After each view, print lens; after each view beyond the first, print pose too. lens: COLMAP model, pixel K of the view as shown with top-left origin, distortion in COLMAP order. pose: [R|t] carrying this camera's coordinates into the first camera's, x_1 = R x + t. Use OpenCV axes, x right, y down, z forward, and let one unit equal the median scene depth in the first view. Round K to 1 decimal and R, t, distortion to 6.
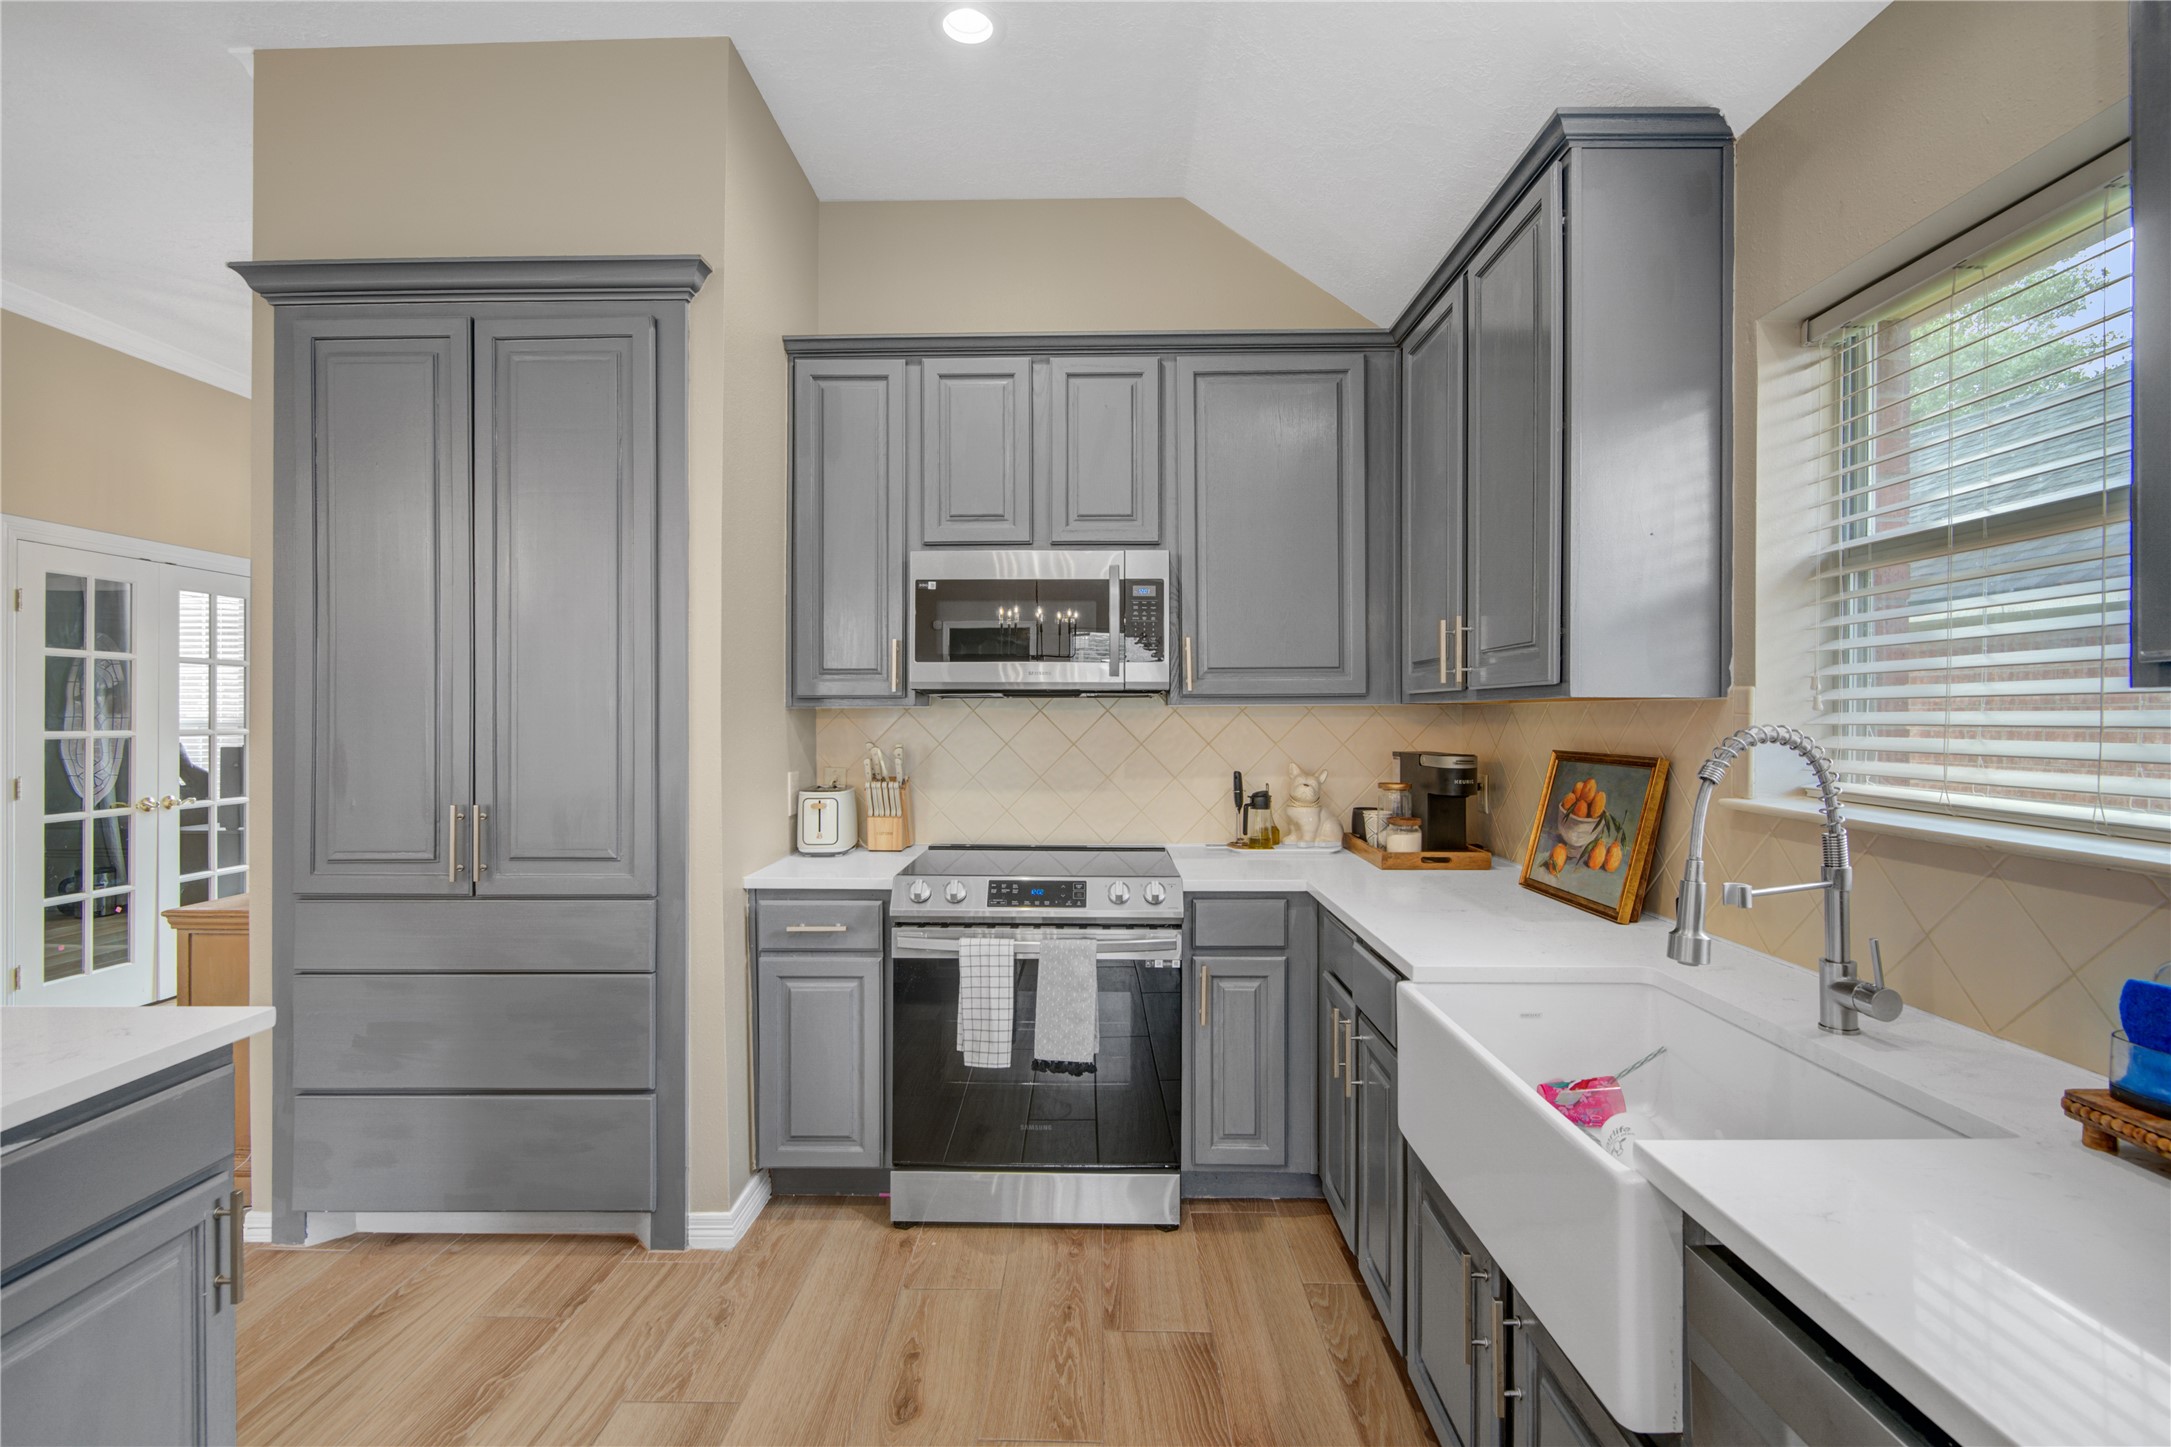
lens RADIAL K [[986.2, 0, 1089.8], [0, 986.2, 712.1], [0, 0, 1]] dist [-0.001820, 0.000152]
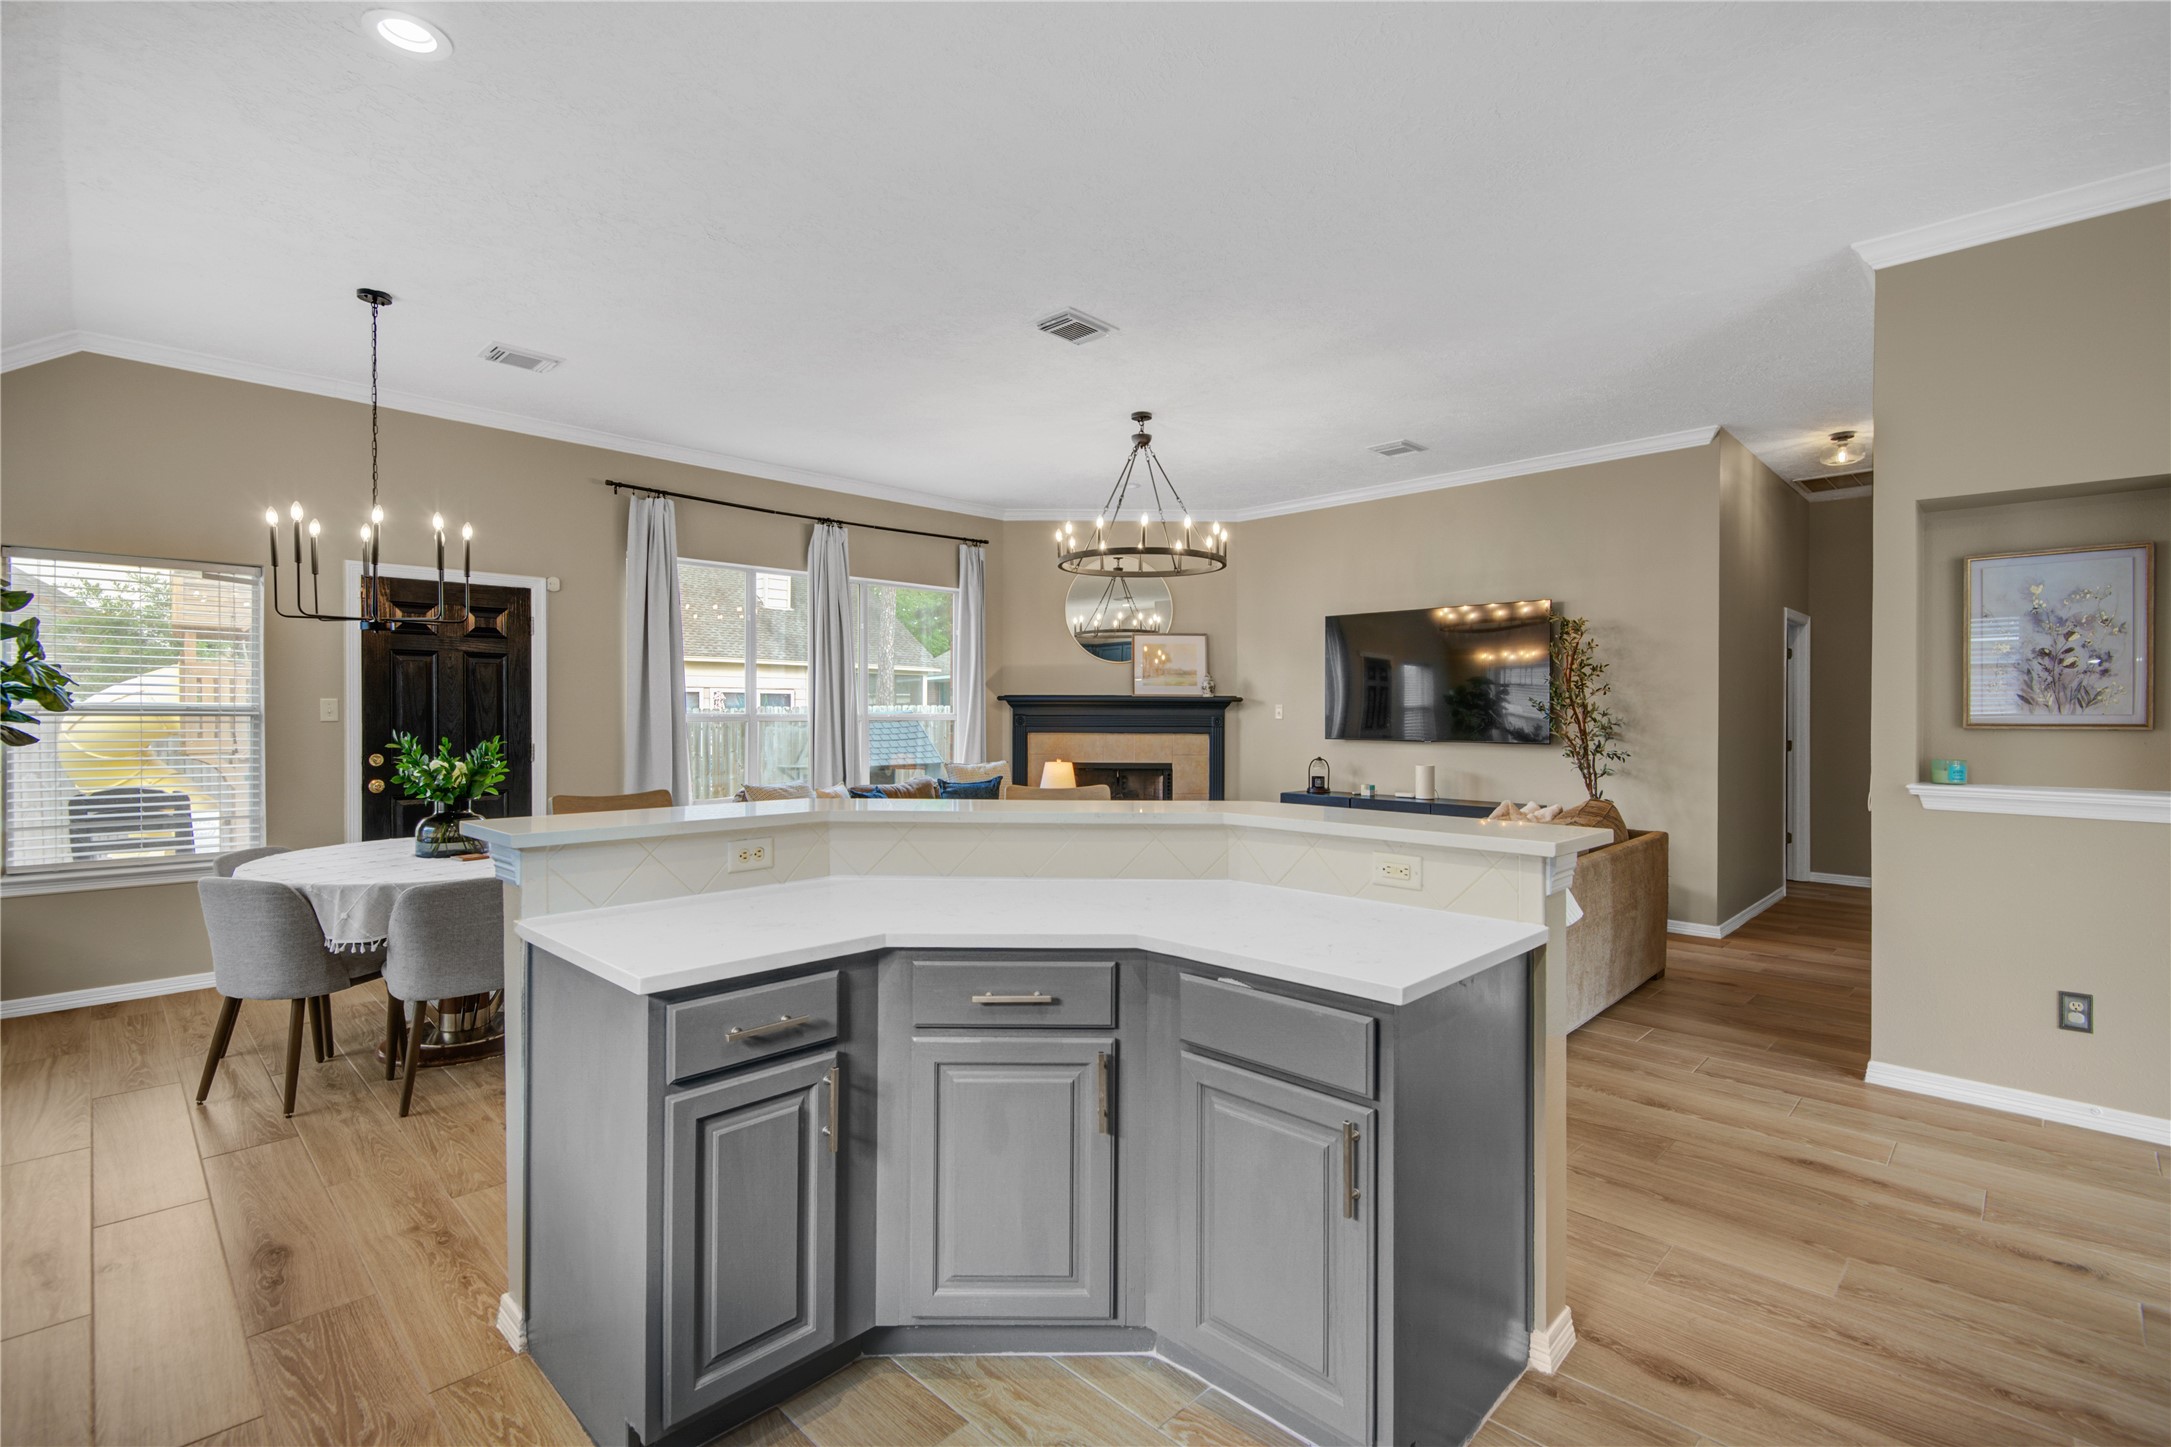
lens RADIAL K [[986.2, 0, 1089.8], [0, 986.2, 712.1], [0, 0, 1]] dist [-0.001820, 0.000152]
pose [[-0.694937, -0.001199, -0.719069, 0.103692], [-0.003073, 0.999994, 0.001302, -0.002824], [0.719064, 0.003114, -0.694937, 0.821571]]
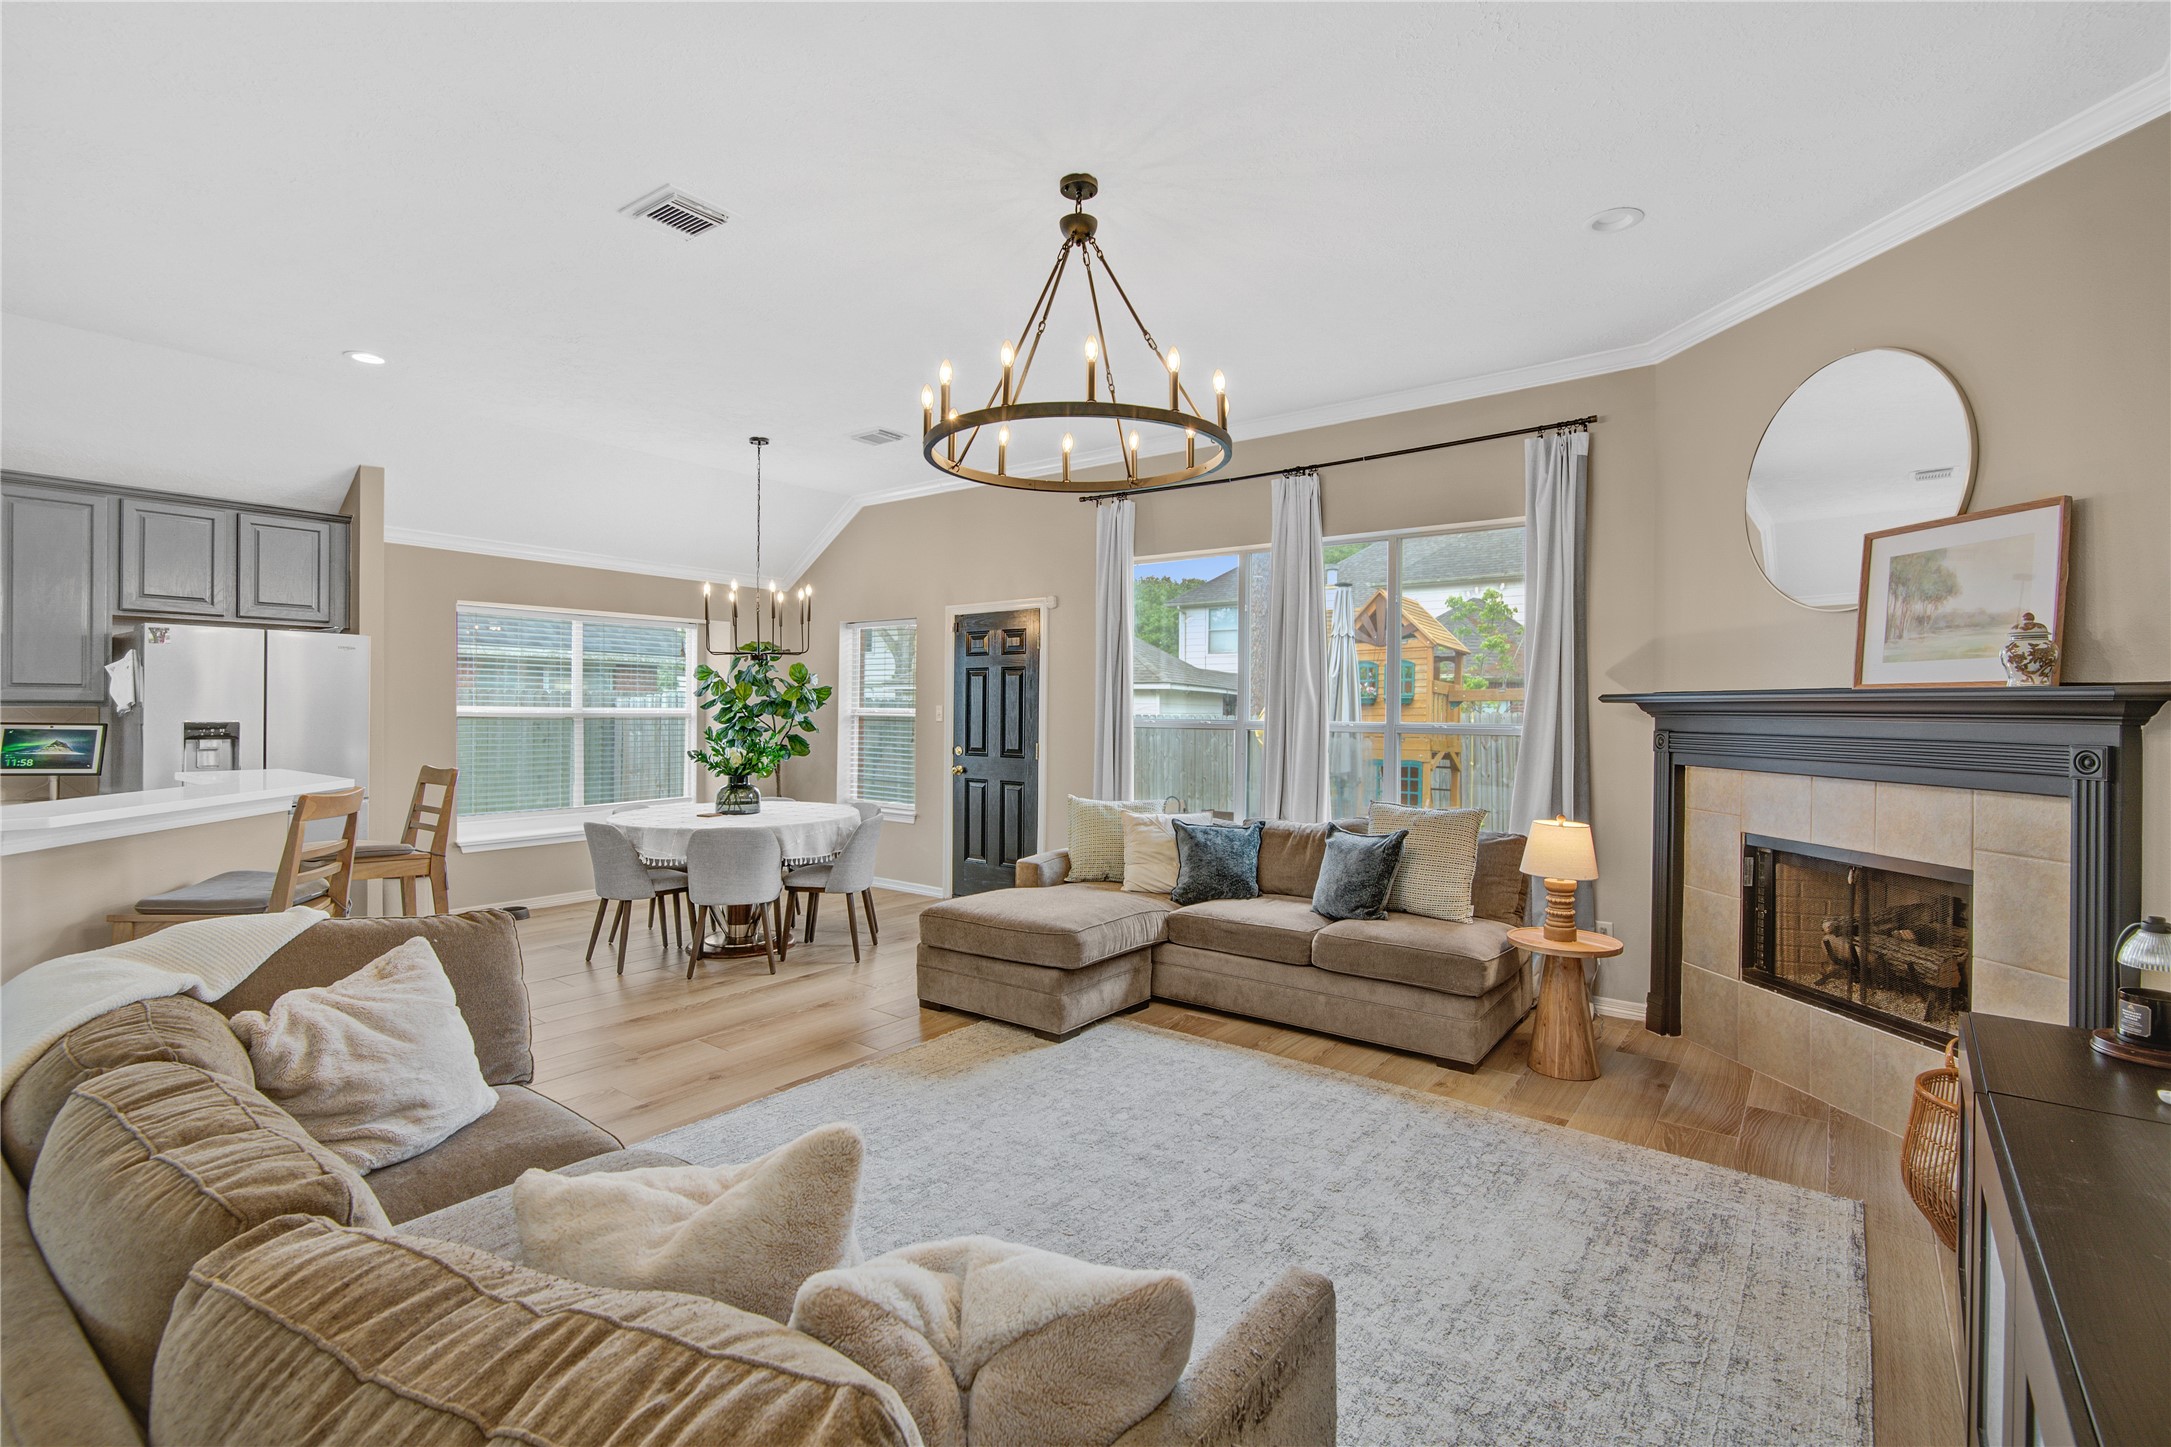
lens RADIAL K [[986.2, 0, 1089.8], [0, 986.2, 712.1], [0, 0, 1]] dist [-0.001820, 0.000152]
pose [[-0.798311, -0.008169, 0.602189, -2.260954], [-0.007459, 0.999965, 0.003676, -0.017912], [-0.602199, -0.001557, -0.798345, 0.337717]]
